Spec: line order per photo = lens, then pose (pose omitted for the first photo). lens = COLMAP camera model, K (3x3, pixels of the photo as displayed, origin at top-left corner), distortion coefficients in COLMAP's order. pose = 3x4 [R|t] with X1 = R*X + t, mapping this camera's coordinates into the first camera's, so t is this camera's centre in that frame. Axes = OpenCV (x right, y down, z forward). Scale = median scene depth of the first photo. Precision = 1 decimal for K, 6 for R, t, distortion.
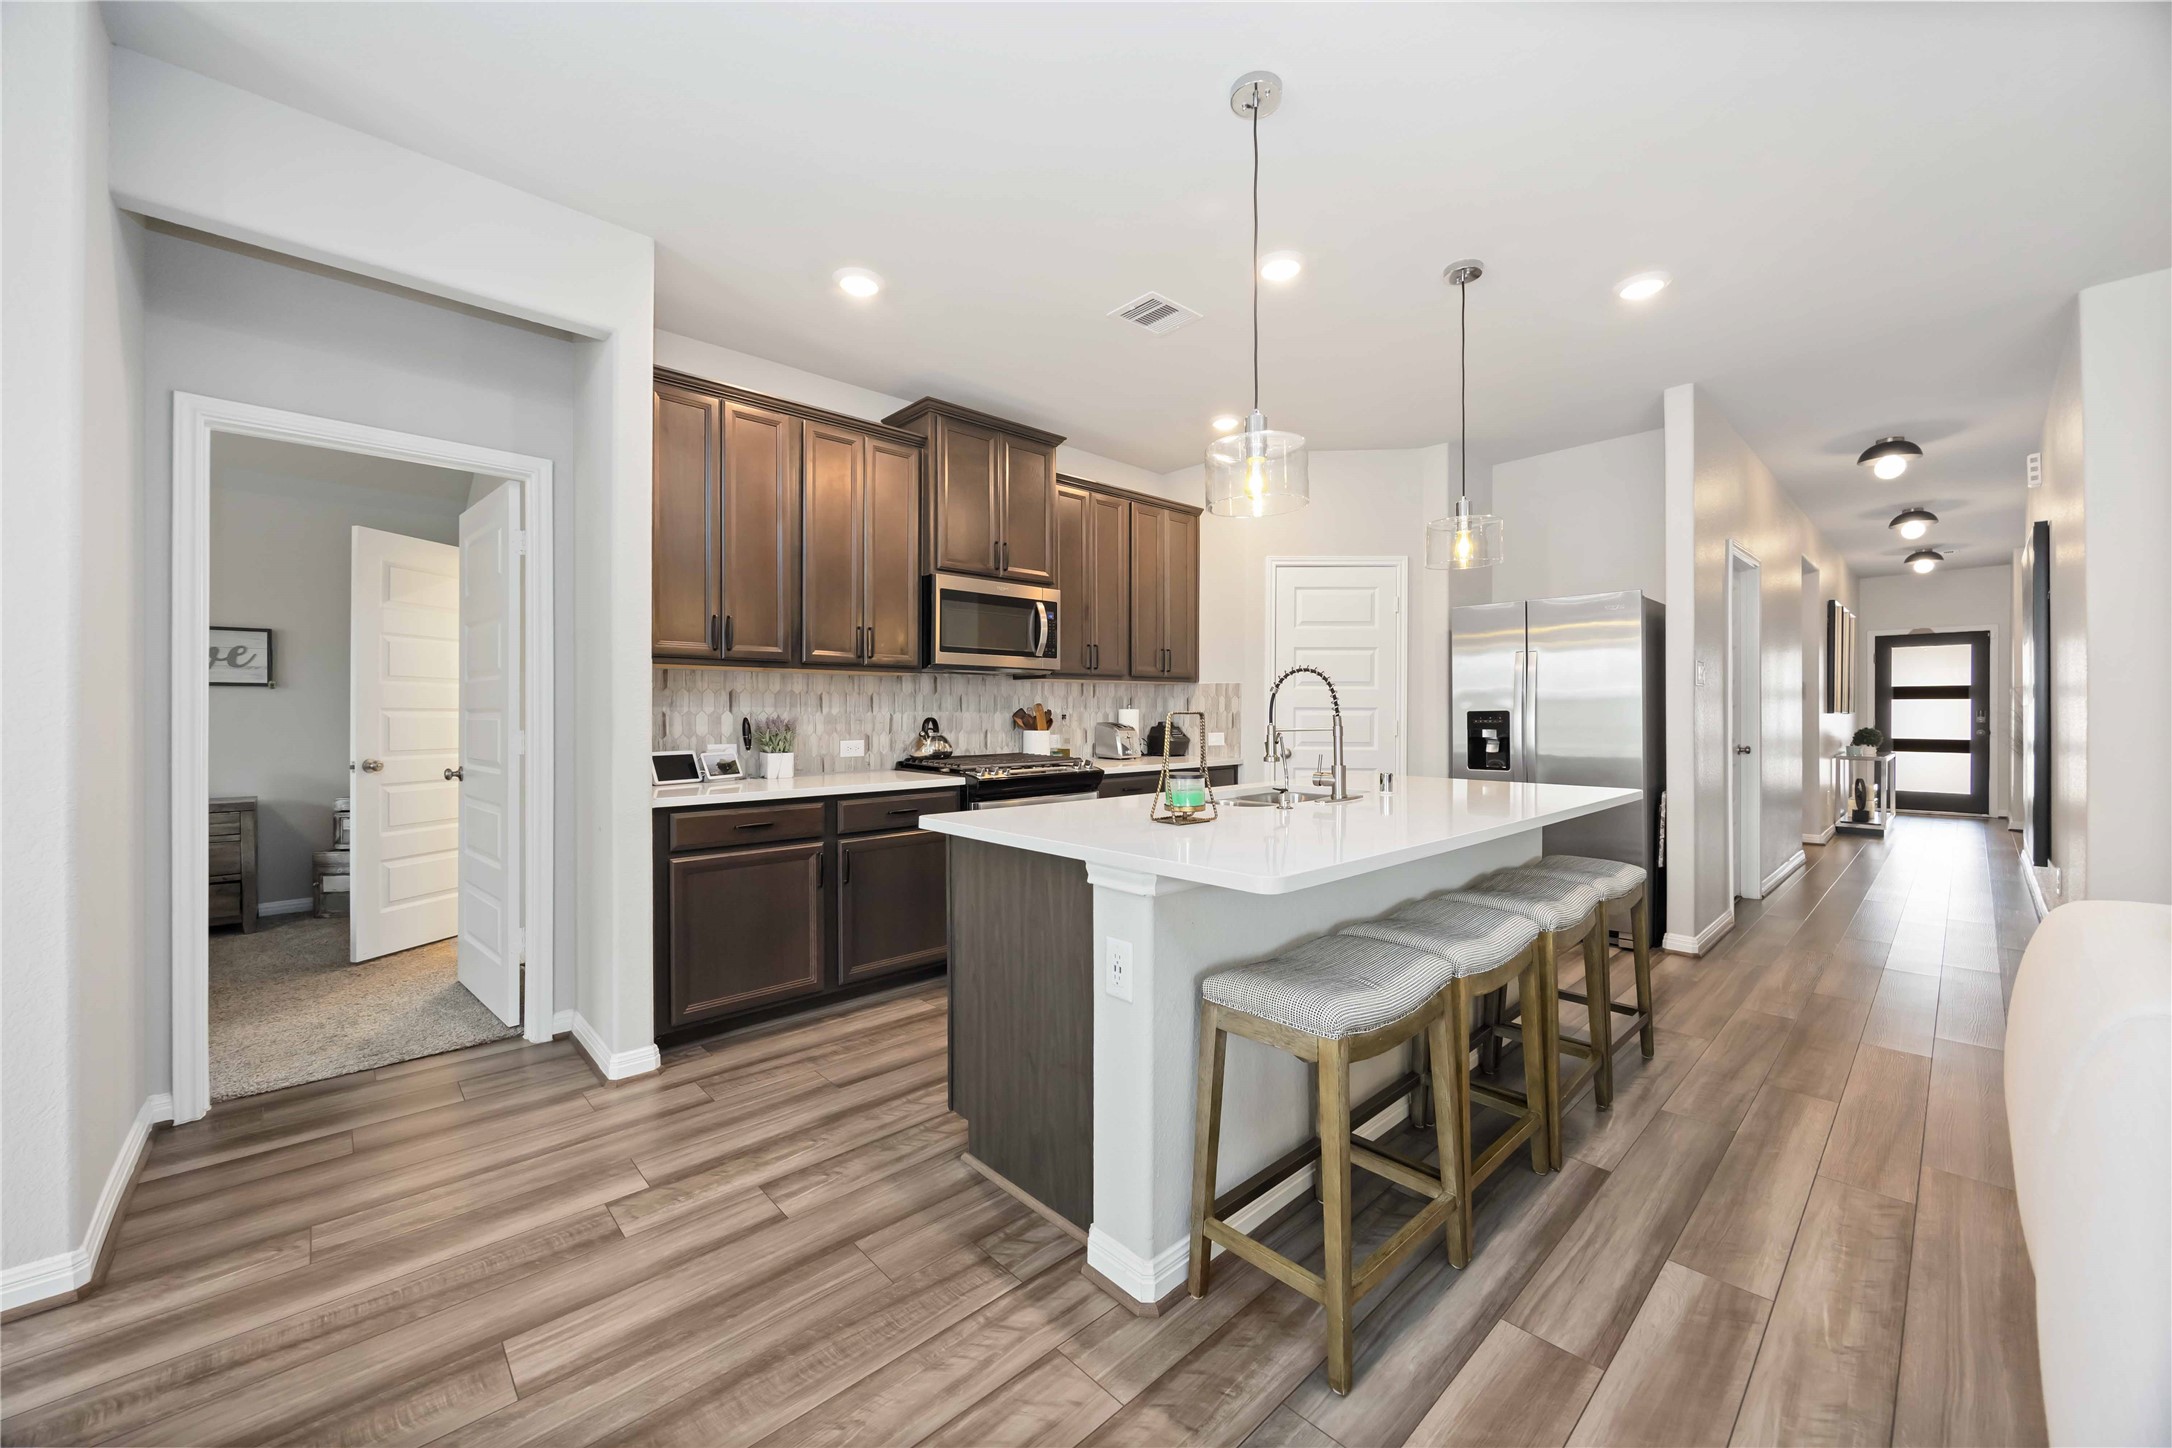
lens RADIAL K [[828.3, 0, 1071.9], [0, 828.3, 720.8], [0, 0, 1]] dist [-0.008171, 0.000468]
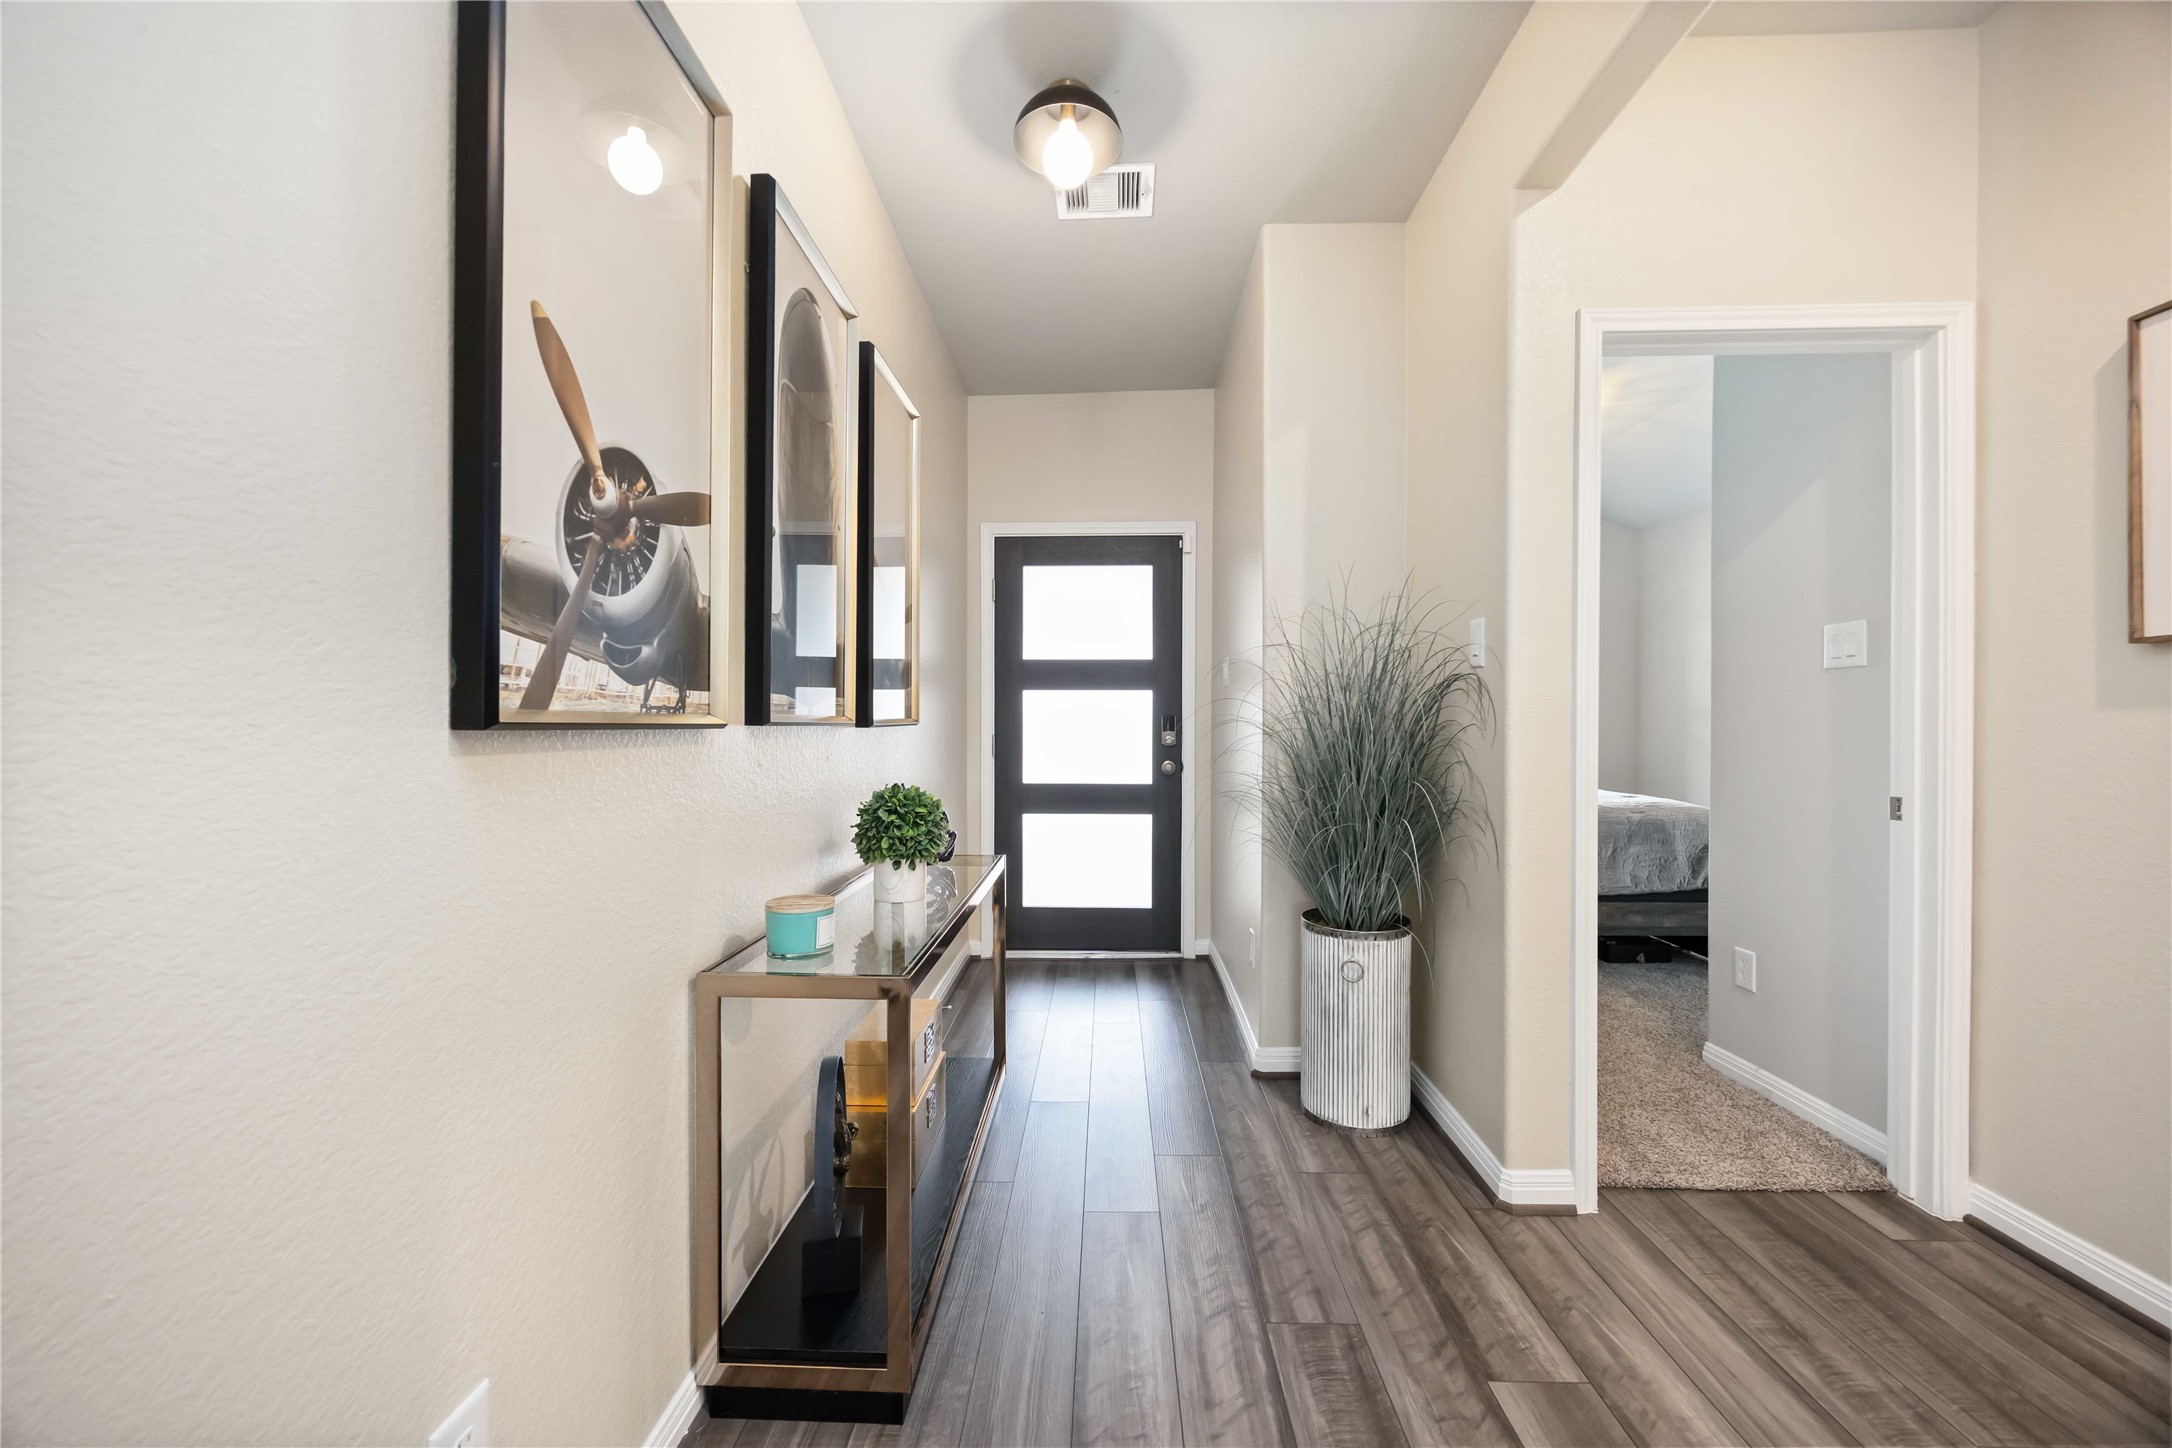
lens RADIAL K [[828.3, 0, 1084.5], [0, 828.3, 720.4], [0, 0, 1]] dist [-0.008171, 0.000468]
pose [[0.696468, 0.007089, 0.717553, 1.220580], [-0.005564, 0.999974, -0.004478, -0.013307], [-0.717566, -0.000874, 0.696490, 1.162421]]
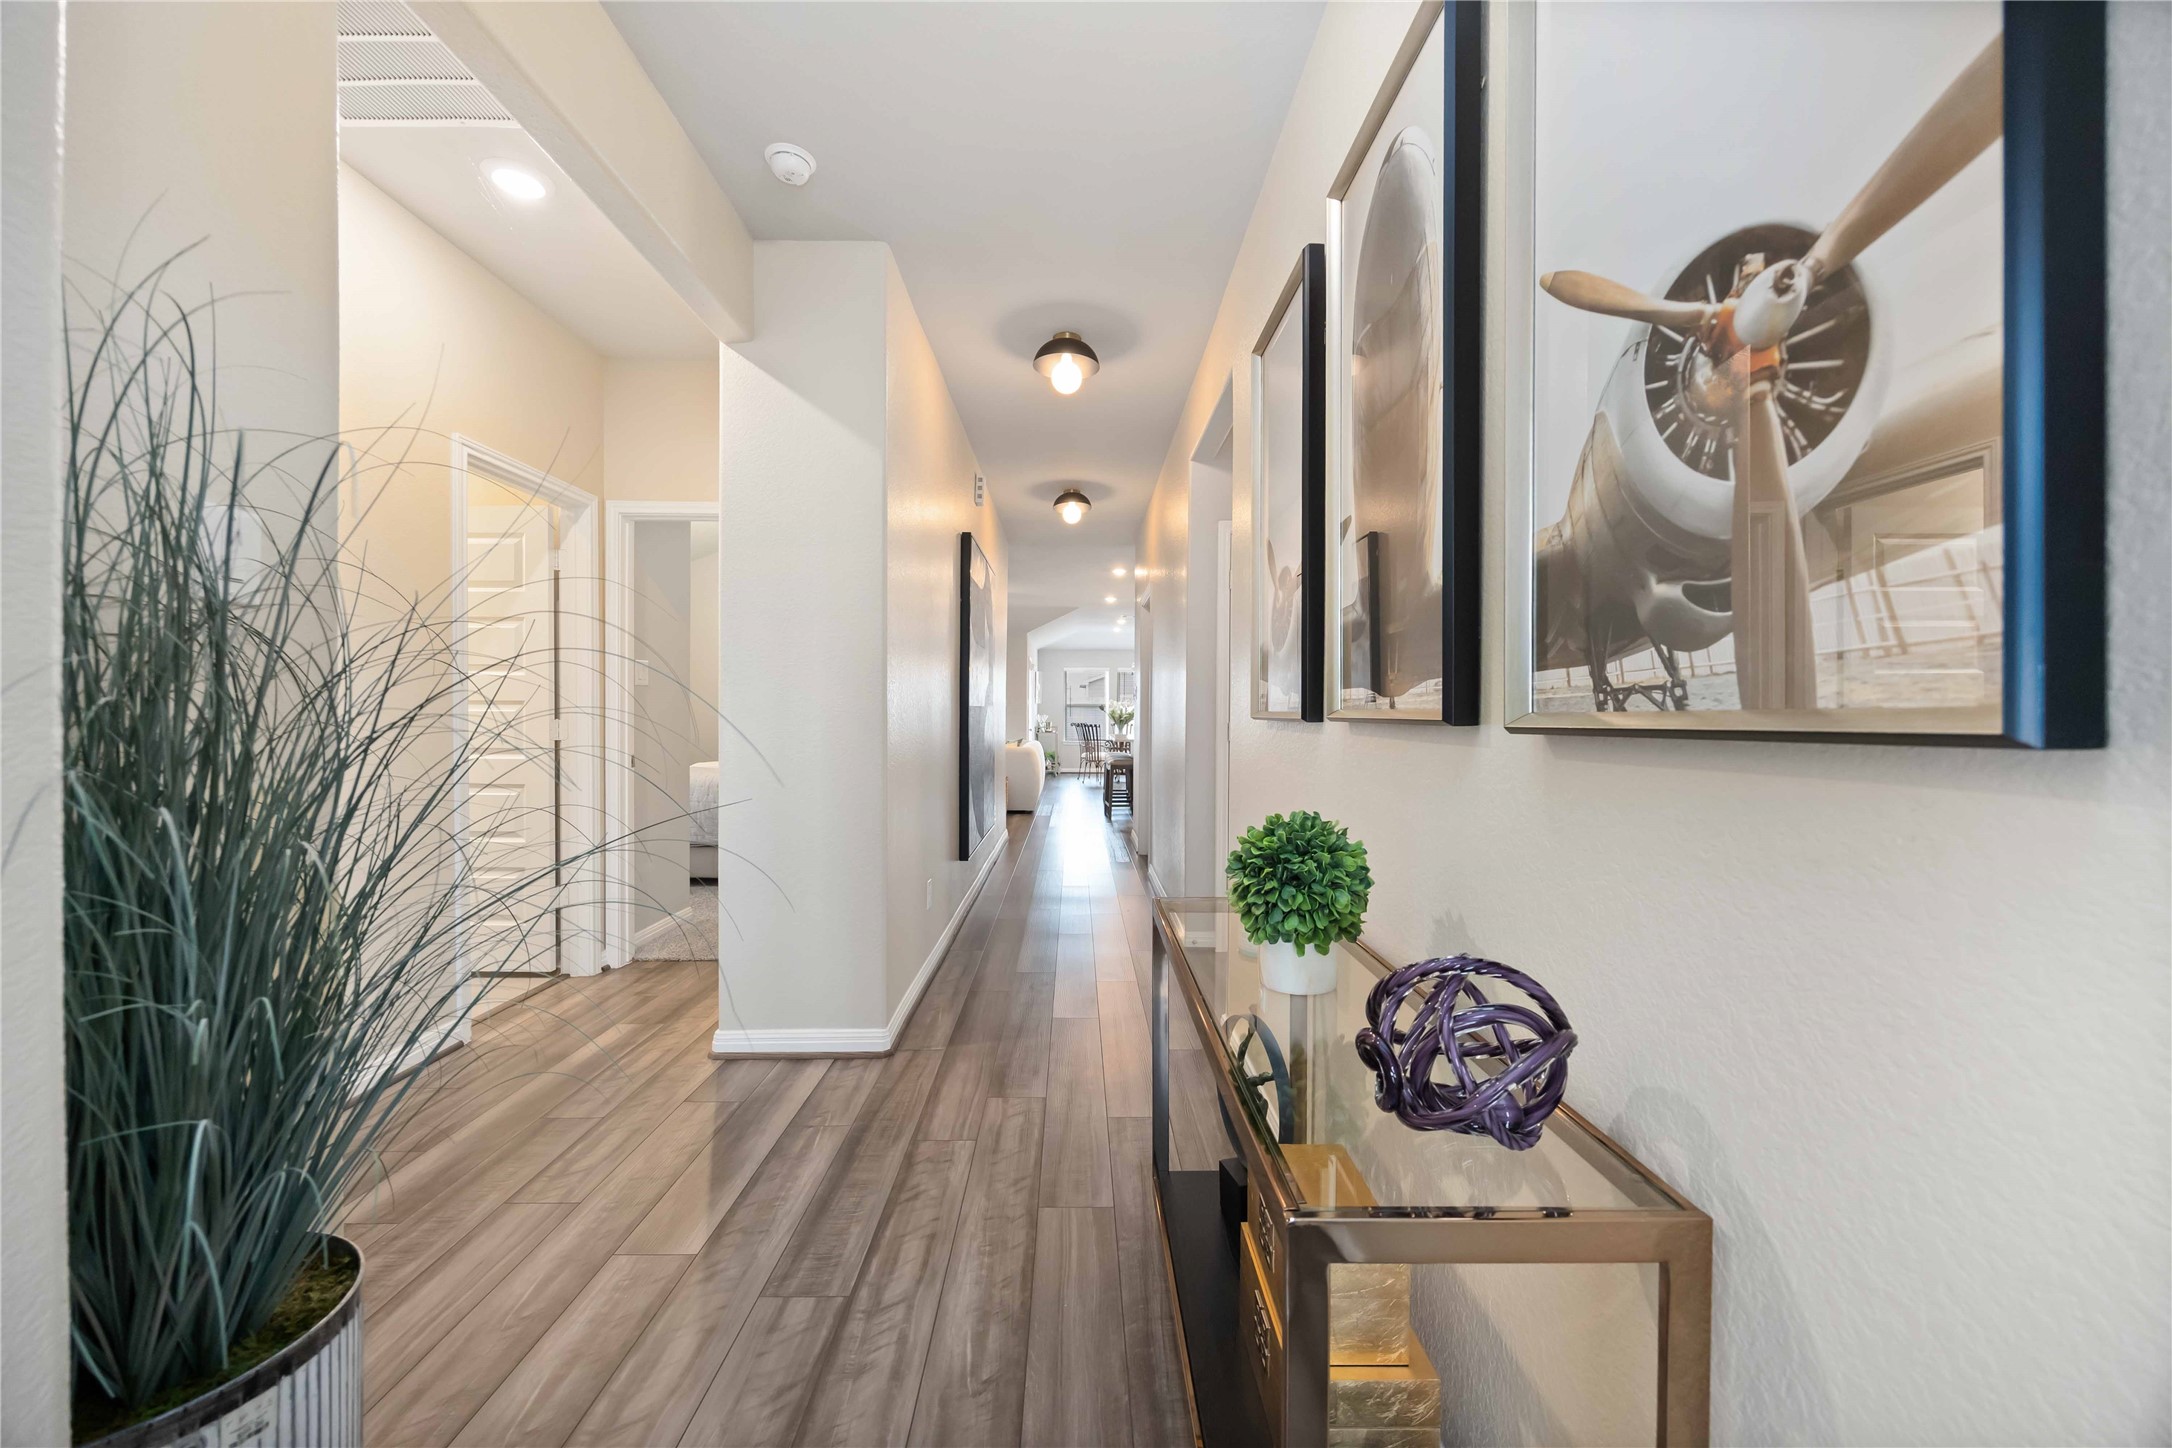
lens RADIAL K [[828.3, 0, 1081.6], [0, 828.3, 719.0], [0, 0, 1]] dist [-0.008171, 0.000468]
pose [[-0.671261, 0.019410, -0.740967, 2.153536], [0.017293, 0.999795, 0.010525, -0.012915], [0.741019, -0.005749, -0.671459, 2.107486]]
